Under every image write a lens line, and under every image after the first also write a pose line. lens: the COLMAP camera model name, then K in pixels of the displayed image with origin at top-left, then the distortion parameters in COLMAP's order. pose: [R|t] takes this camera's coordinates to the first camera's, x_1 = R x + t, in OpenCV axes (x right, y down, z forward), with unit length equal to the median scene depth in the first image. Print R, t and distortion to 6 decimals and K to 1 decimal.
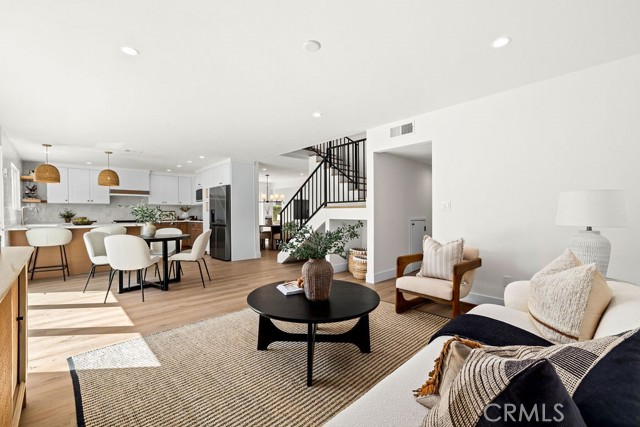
lens RADIAL K [[269.8, 0, 319.1], [0, 269.8, 212.0], [0, 0, 1]] dist [0.002810, 0.000534]
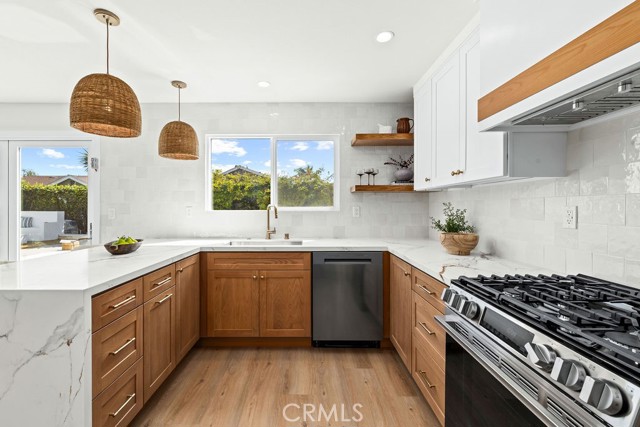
lens RADIAL K [[274.2, 0, 306.5], [0, 274.2, 207.8], [0, 0, 1]] dist [0.001875, 0.000303]
pose [[-0.701111, 0.012670, -0.712940, -0.707924], [0.010702, 0.999916, 0.007246, -0.015167], [0.712972, -0.002549, -0.701188, 1.342153]]
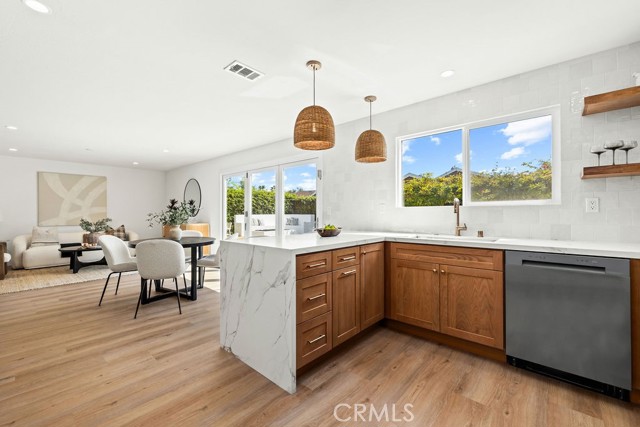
lens RADIAL K [[269.8, 0, 319.1], [0, 269.8, 212.0], [0, 0, 1]] dist [0.002810, 0.000534]
pose [[-0.997400, 0.011673, -0.071119, -0.746341], [0.012393, 0.999876, -0.009694, 0.005951], [0.070997, -0.010550, -0.997421, 1.388102]]
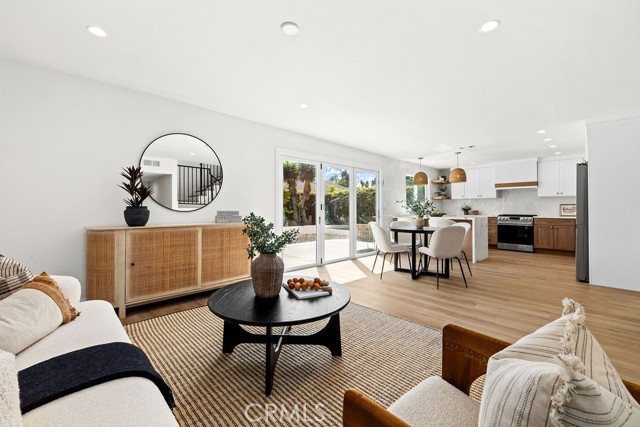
lens RADIAL K [[273.0, 0, 316.3], [0, 273.0, 207.3], [0, 0, 1]] dist [0.002180, 0.000282]
pose [[-0.005927, 0.002064, -0.999980, 0.350460], [0.006113, 0.999979, 0.002027, -0.000848], [0.999964, -0.006101, -0.005940, 0.413757]]
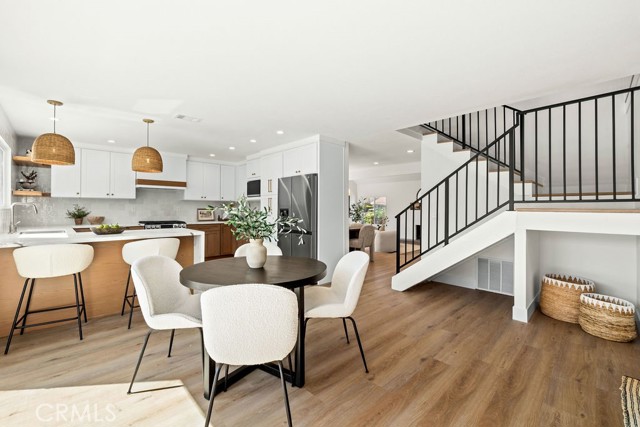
lens RADIAL K [[271.0, 0, 320.6], [0, 271.0, 202.0], [0, 0, 1]] dist [0.001512, 0.000286]
pose [[0.999940, 0.010804, 0.001811, -0.358152], [-0.010763, 0.999718, -0.021172, -0.014947], [-0.002039, 0.021151, 0.999774, 0.345532]]
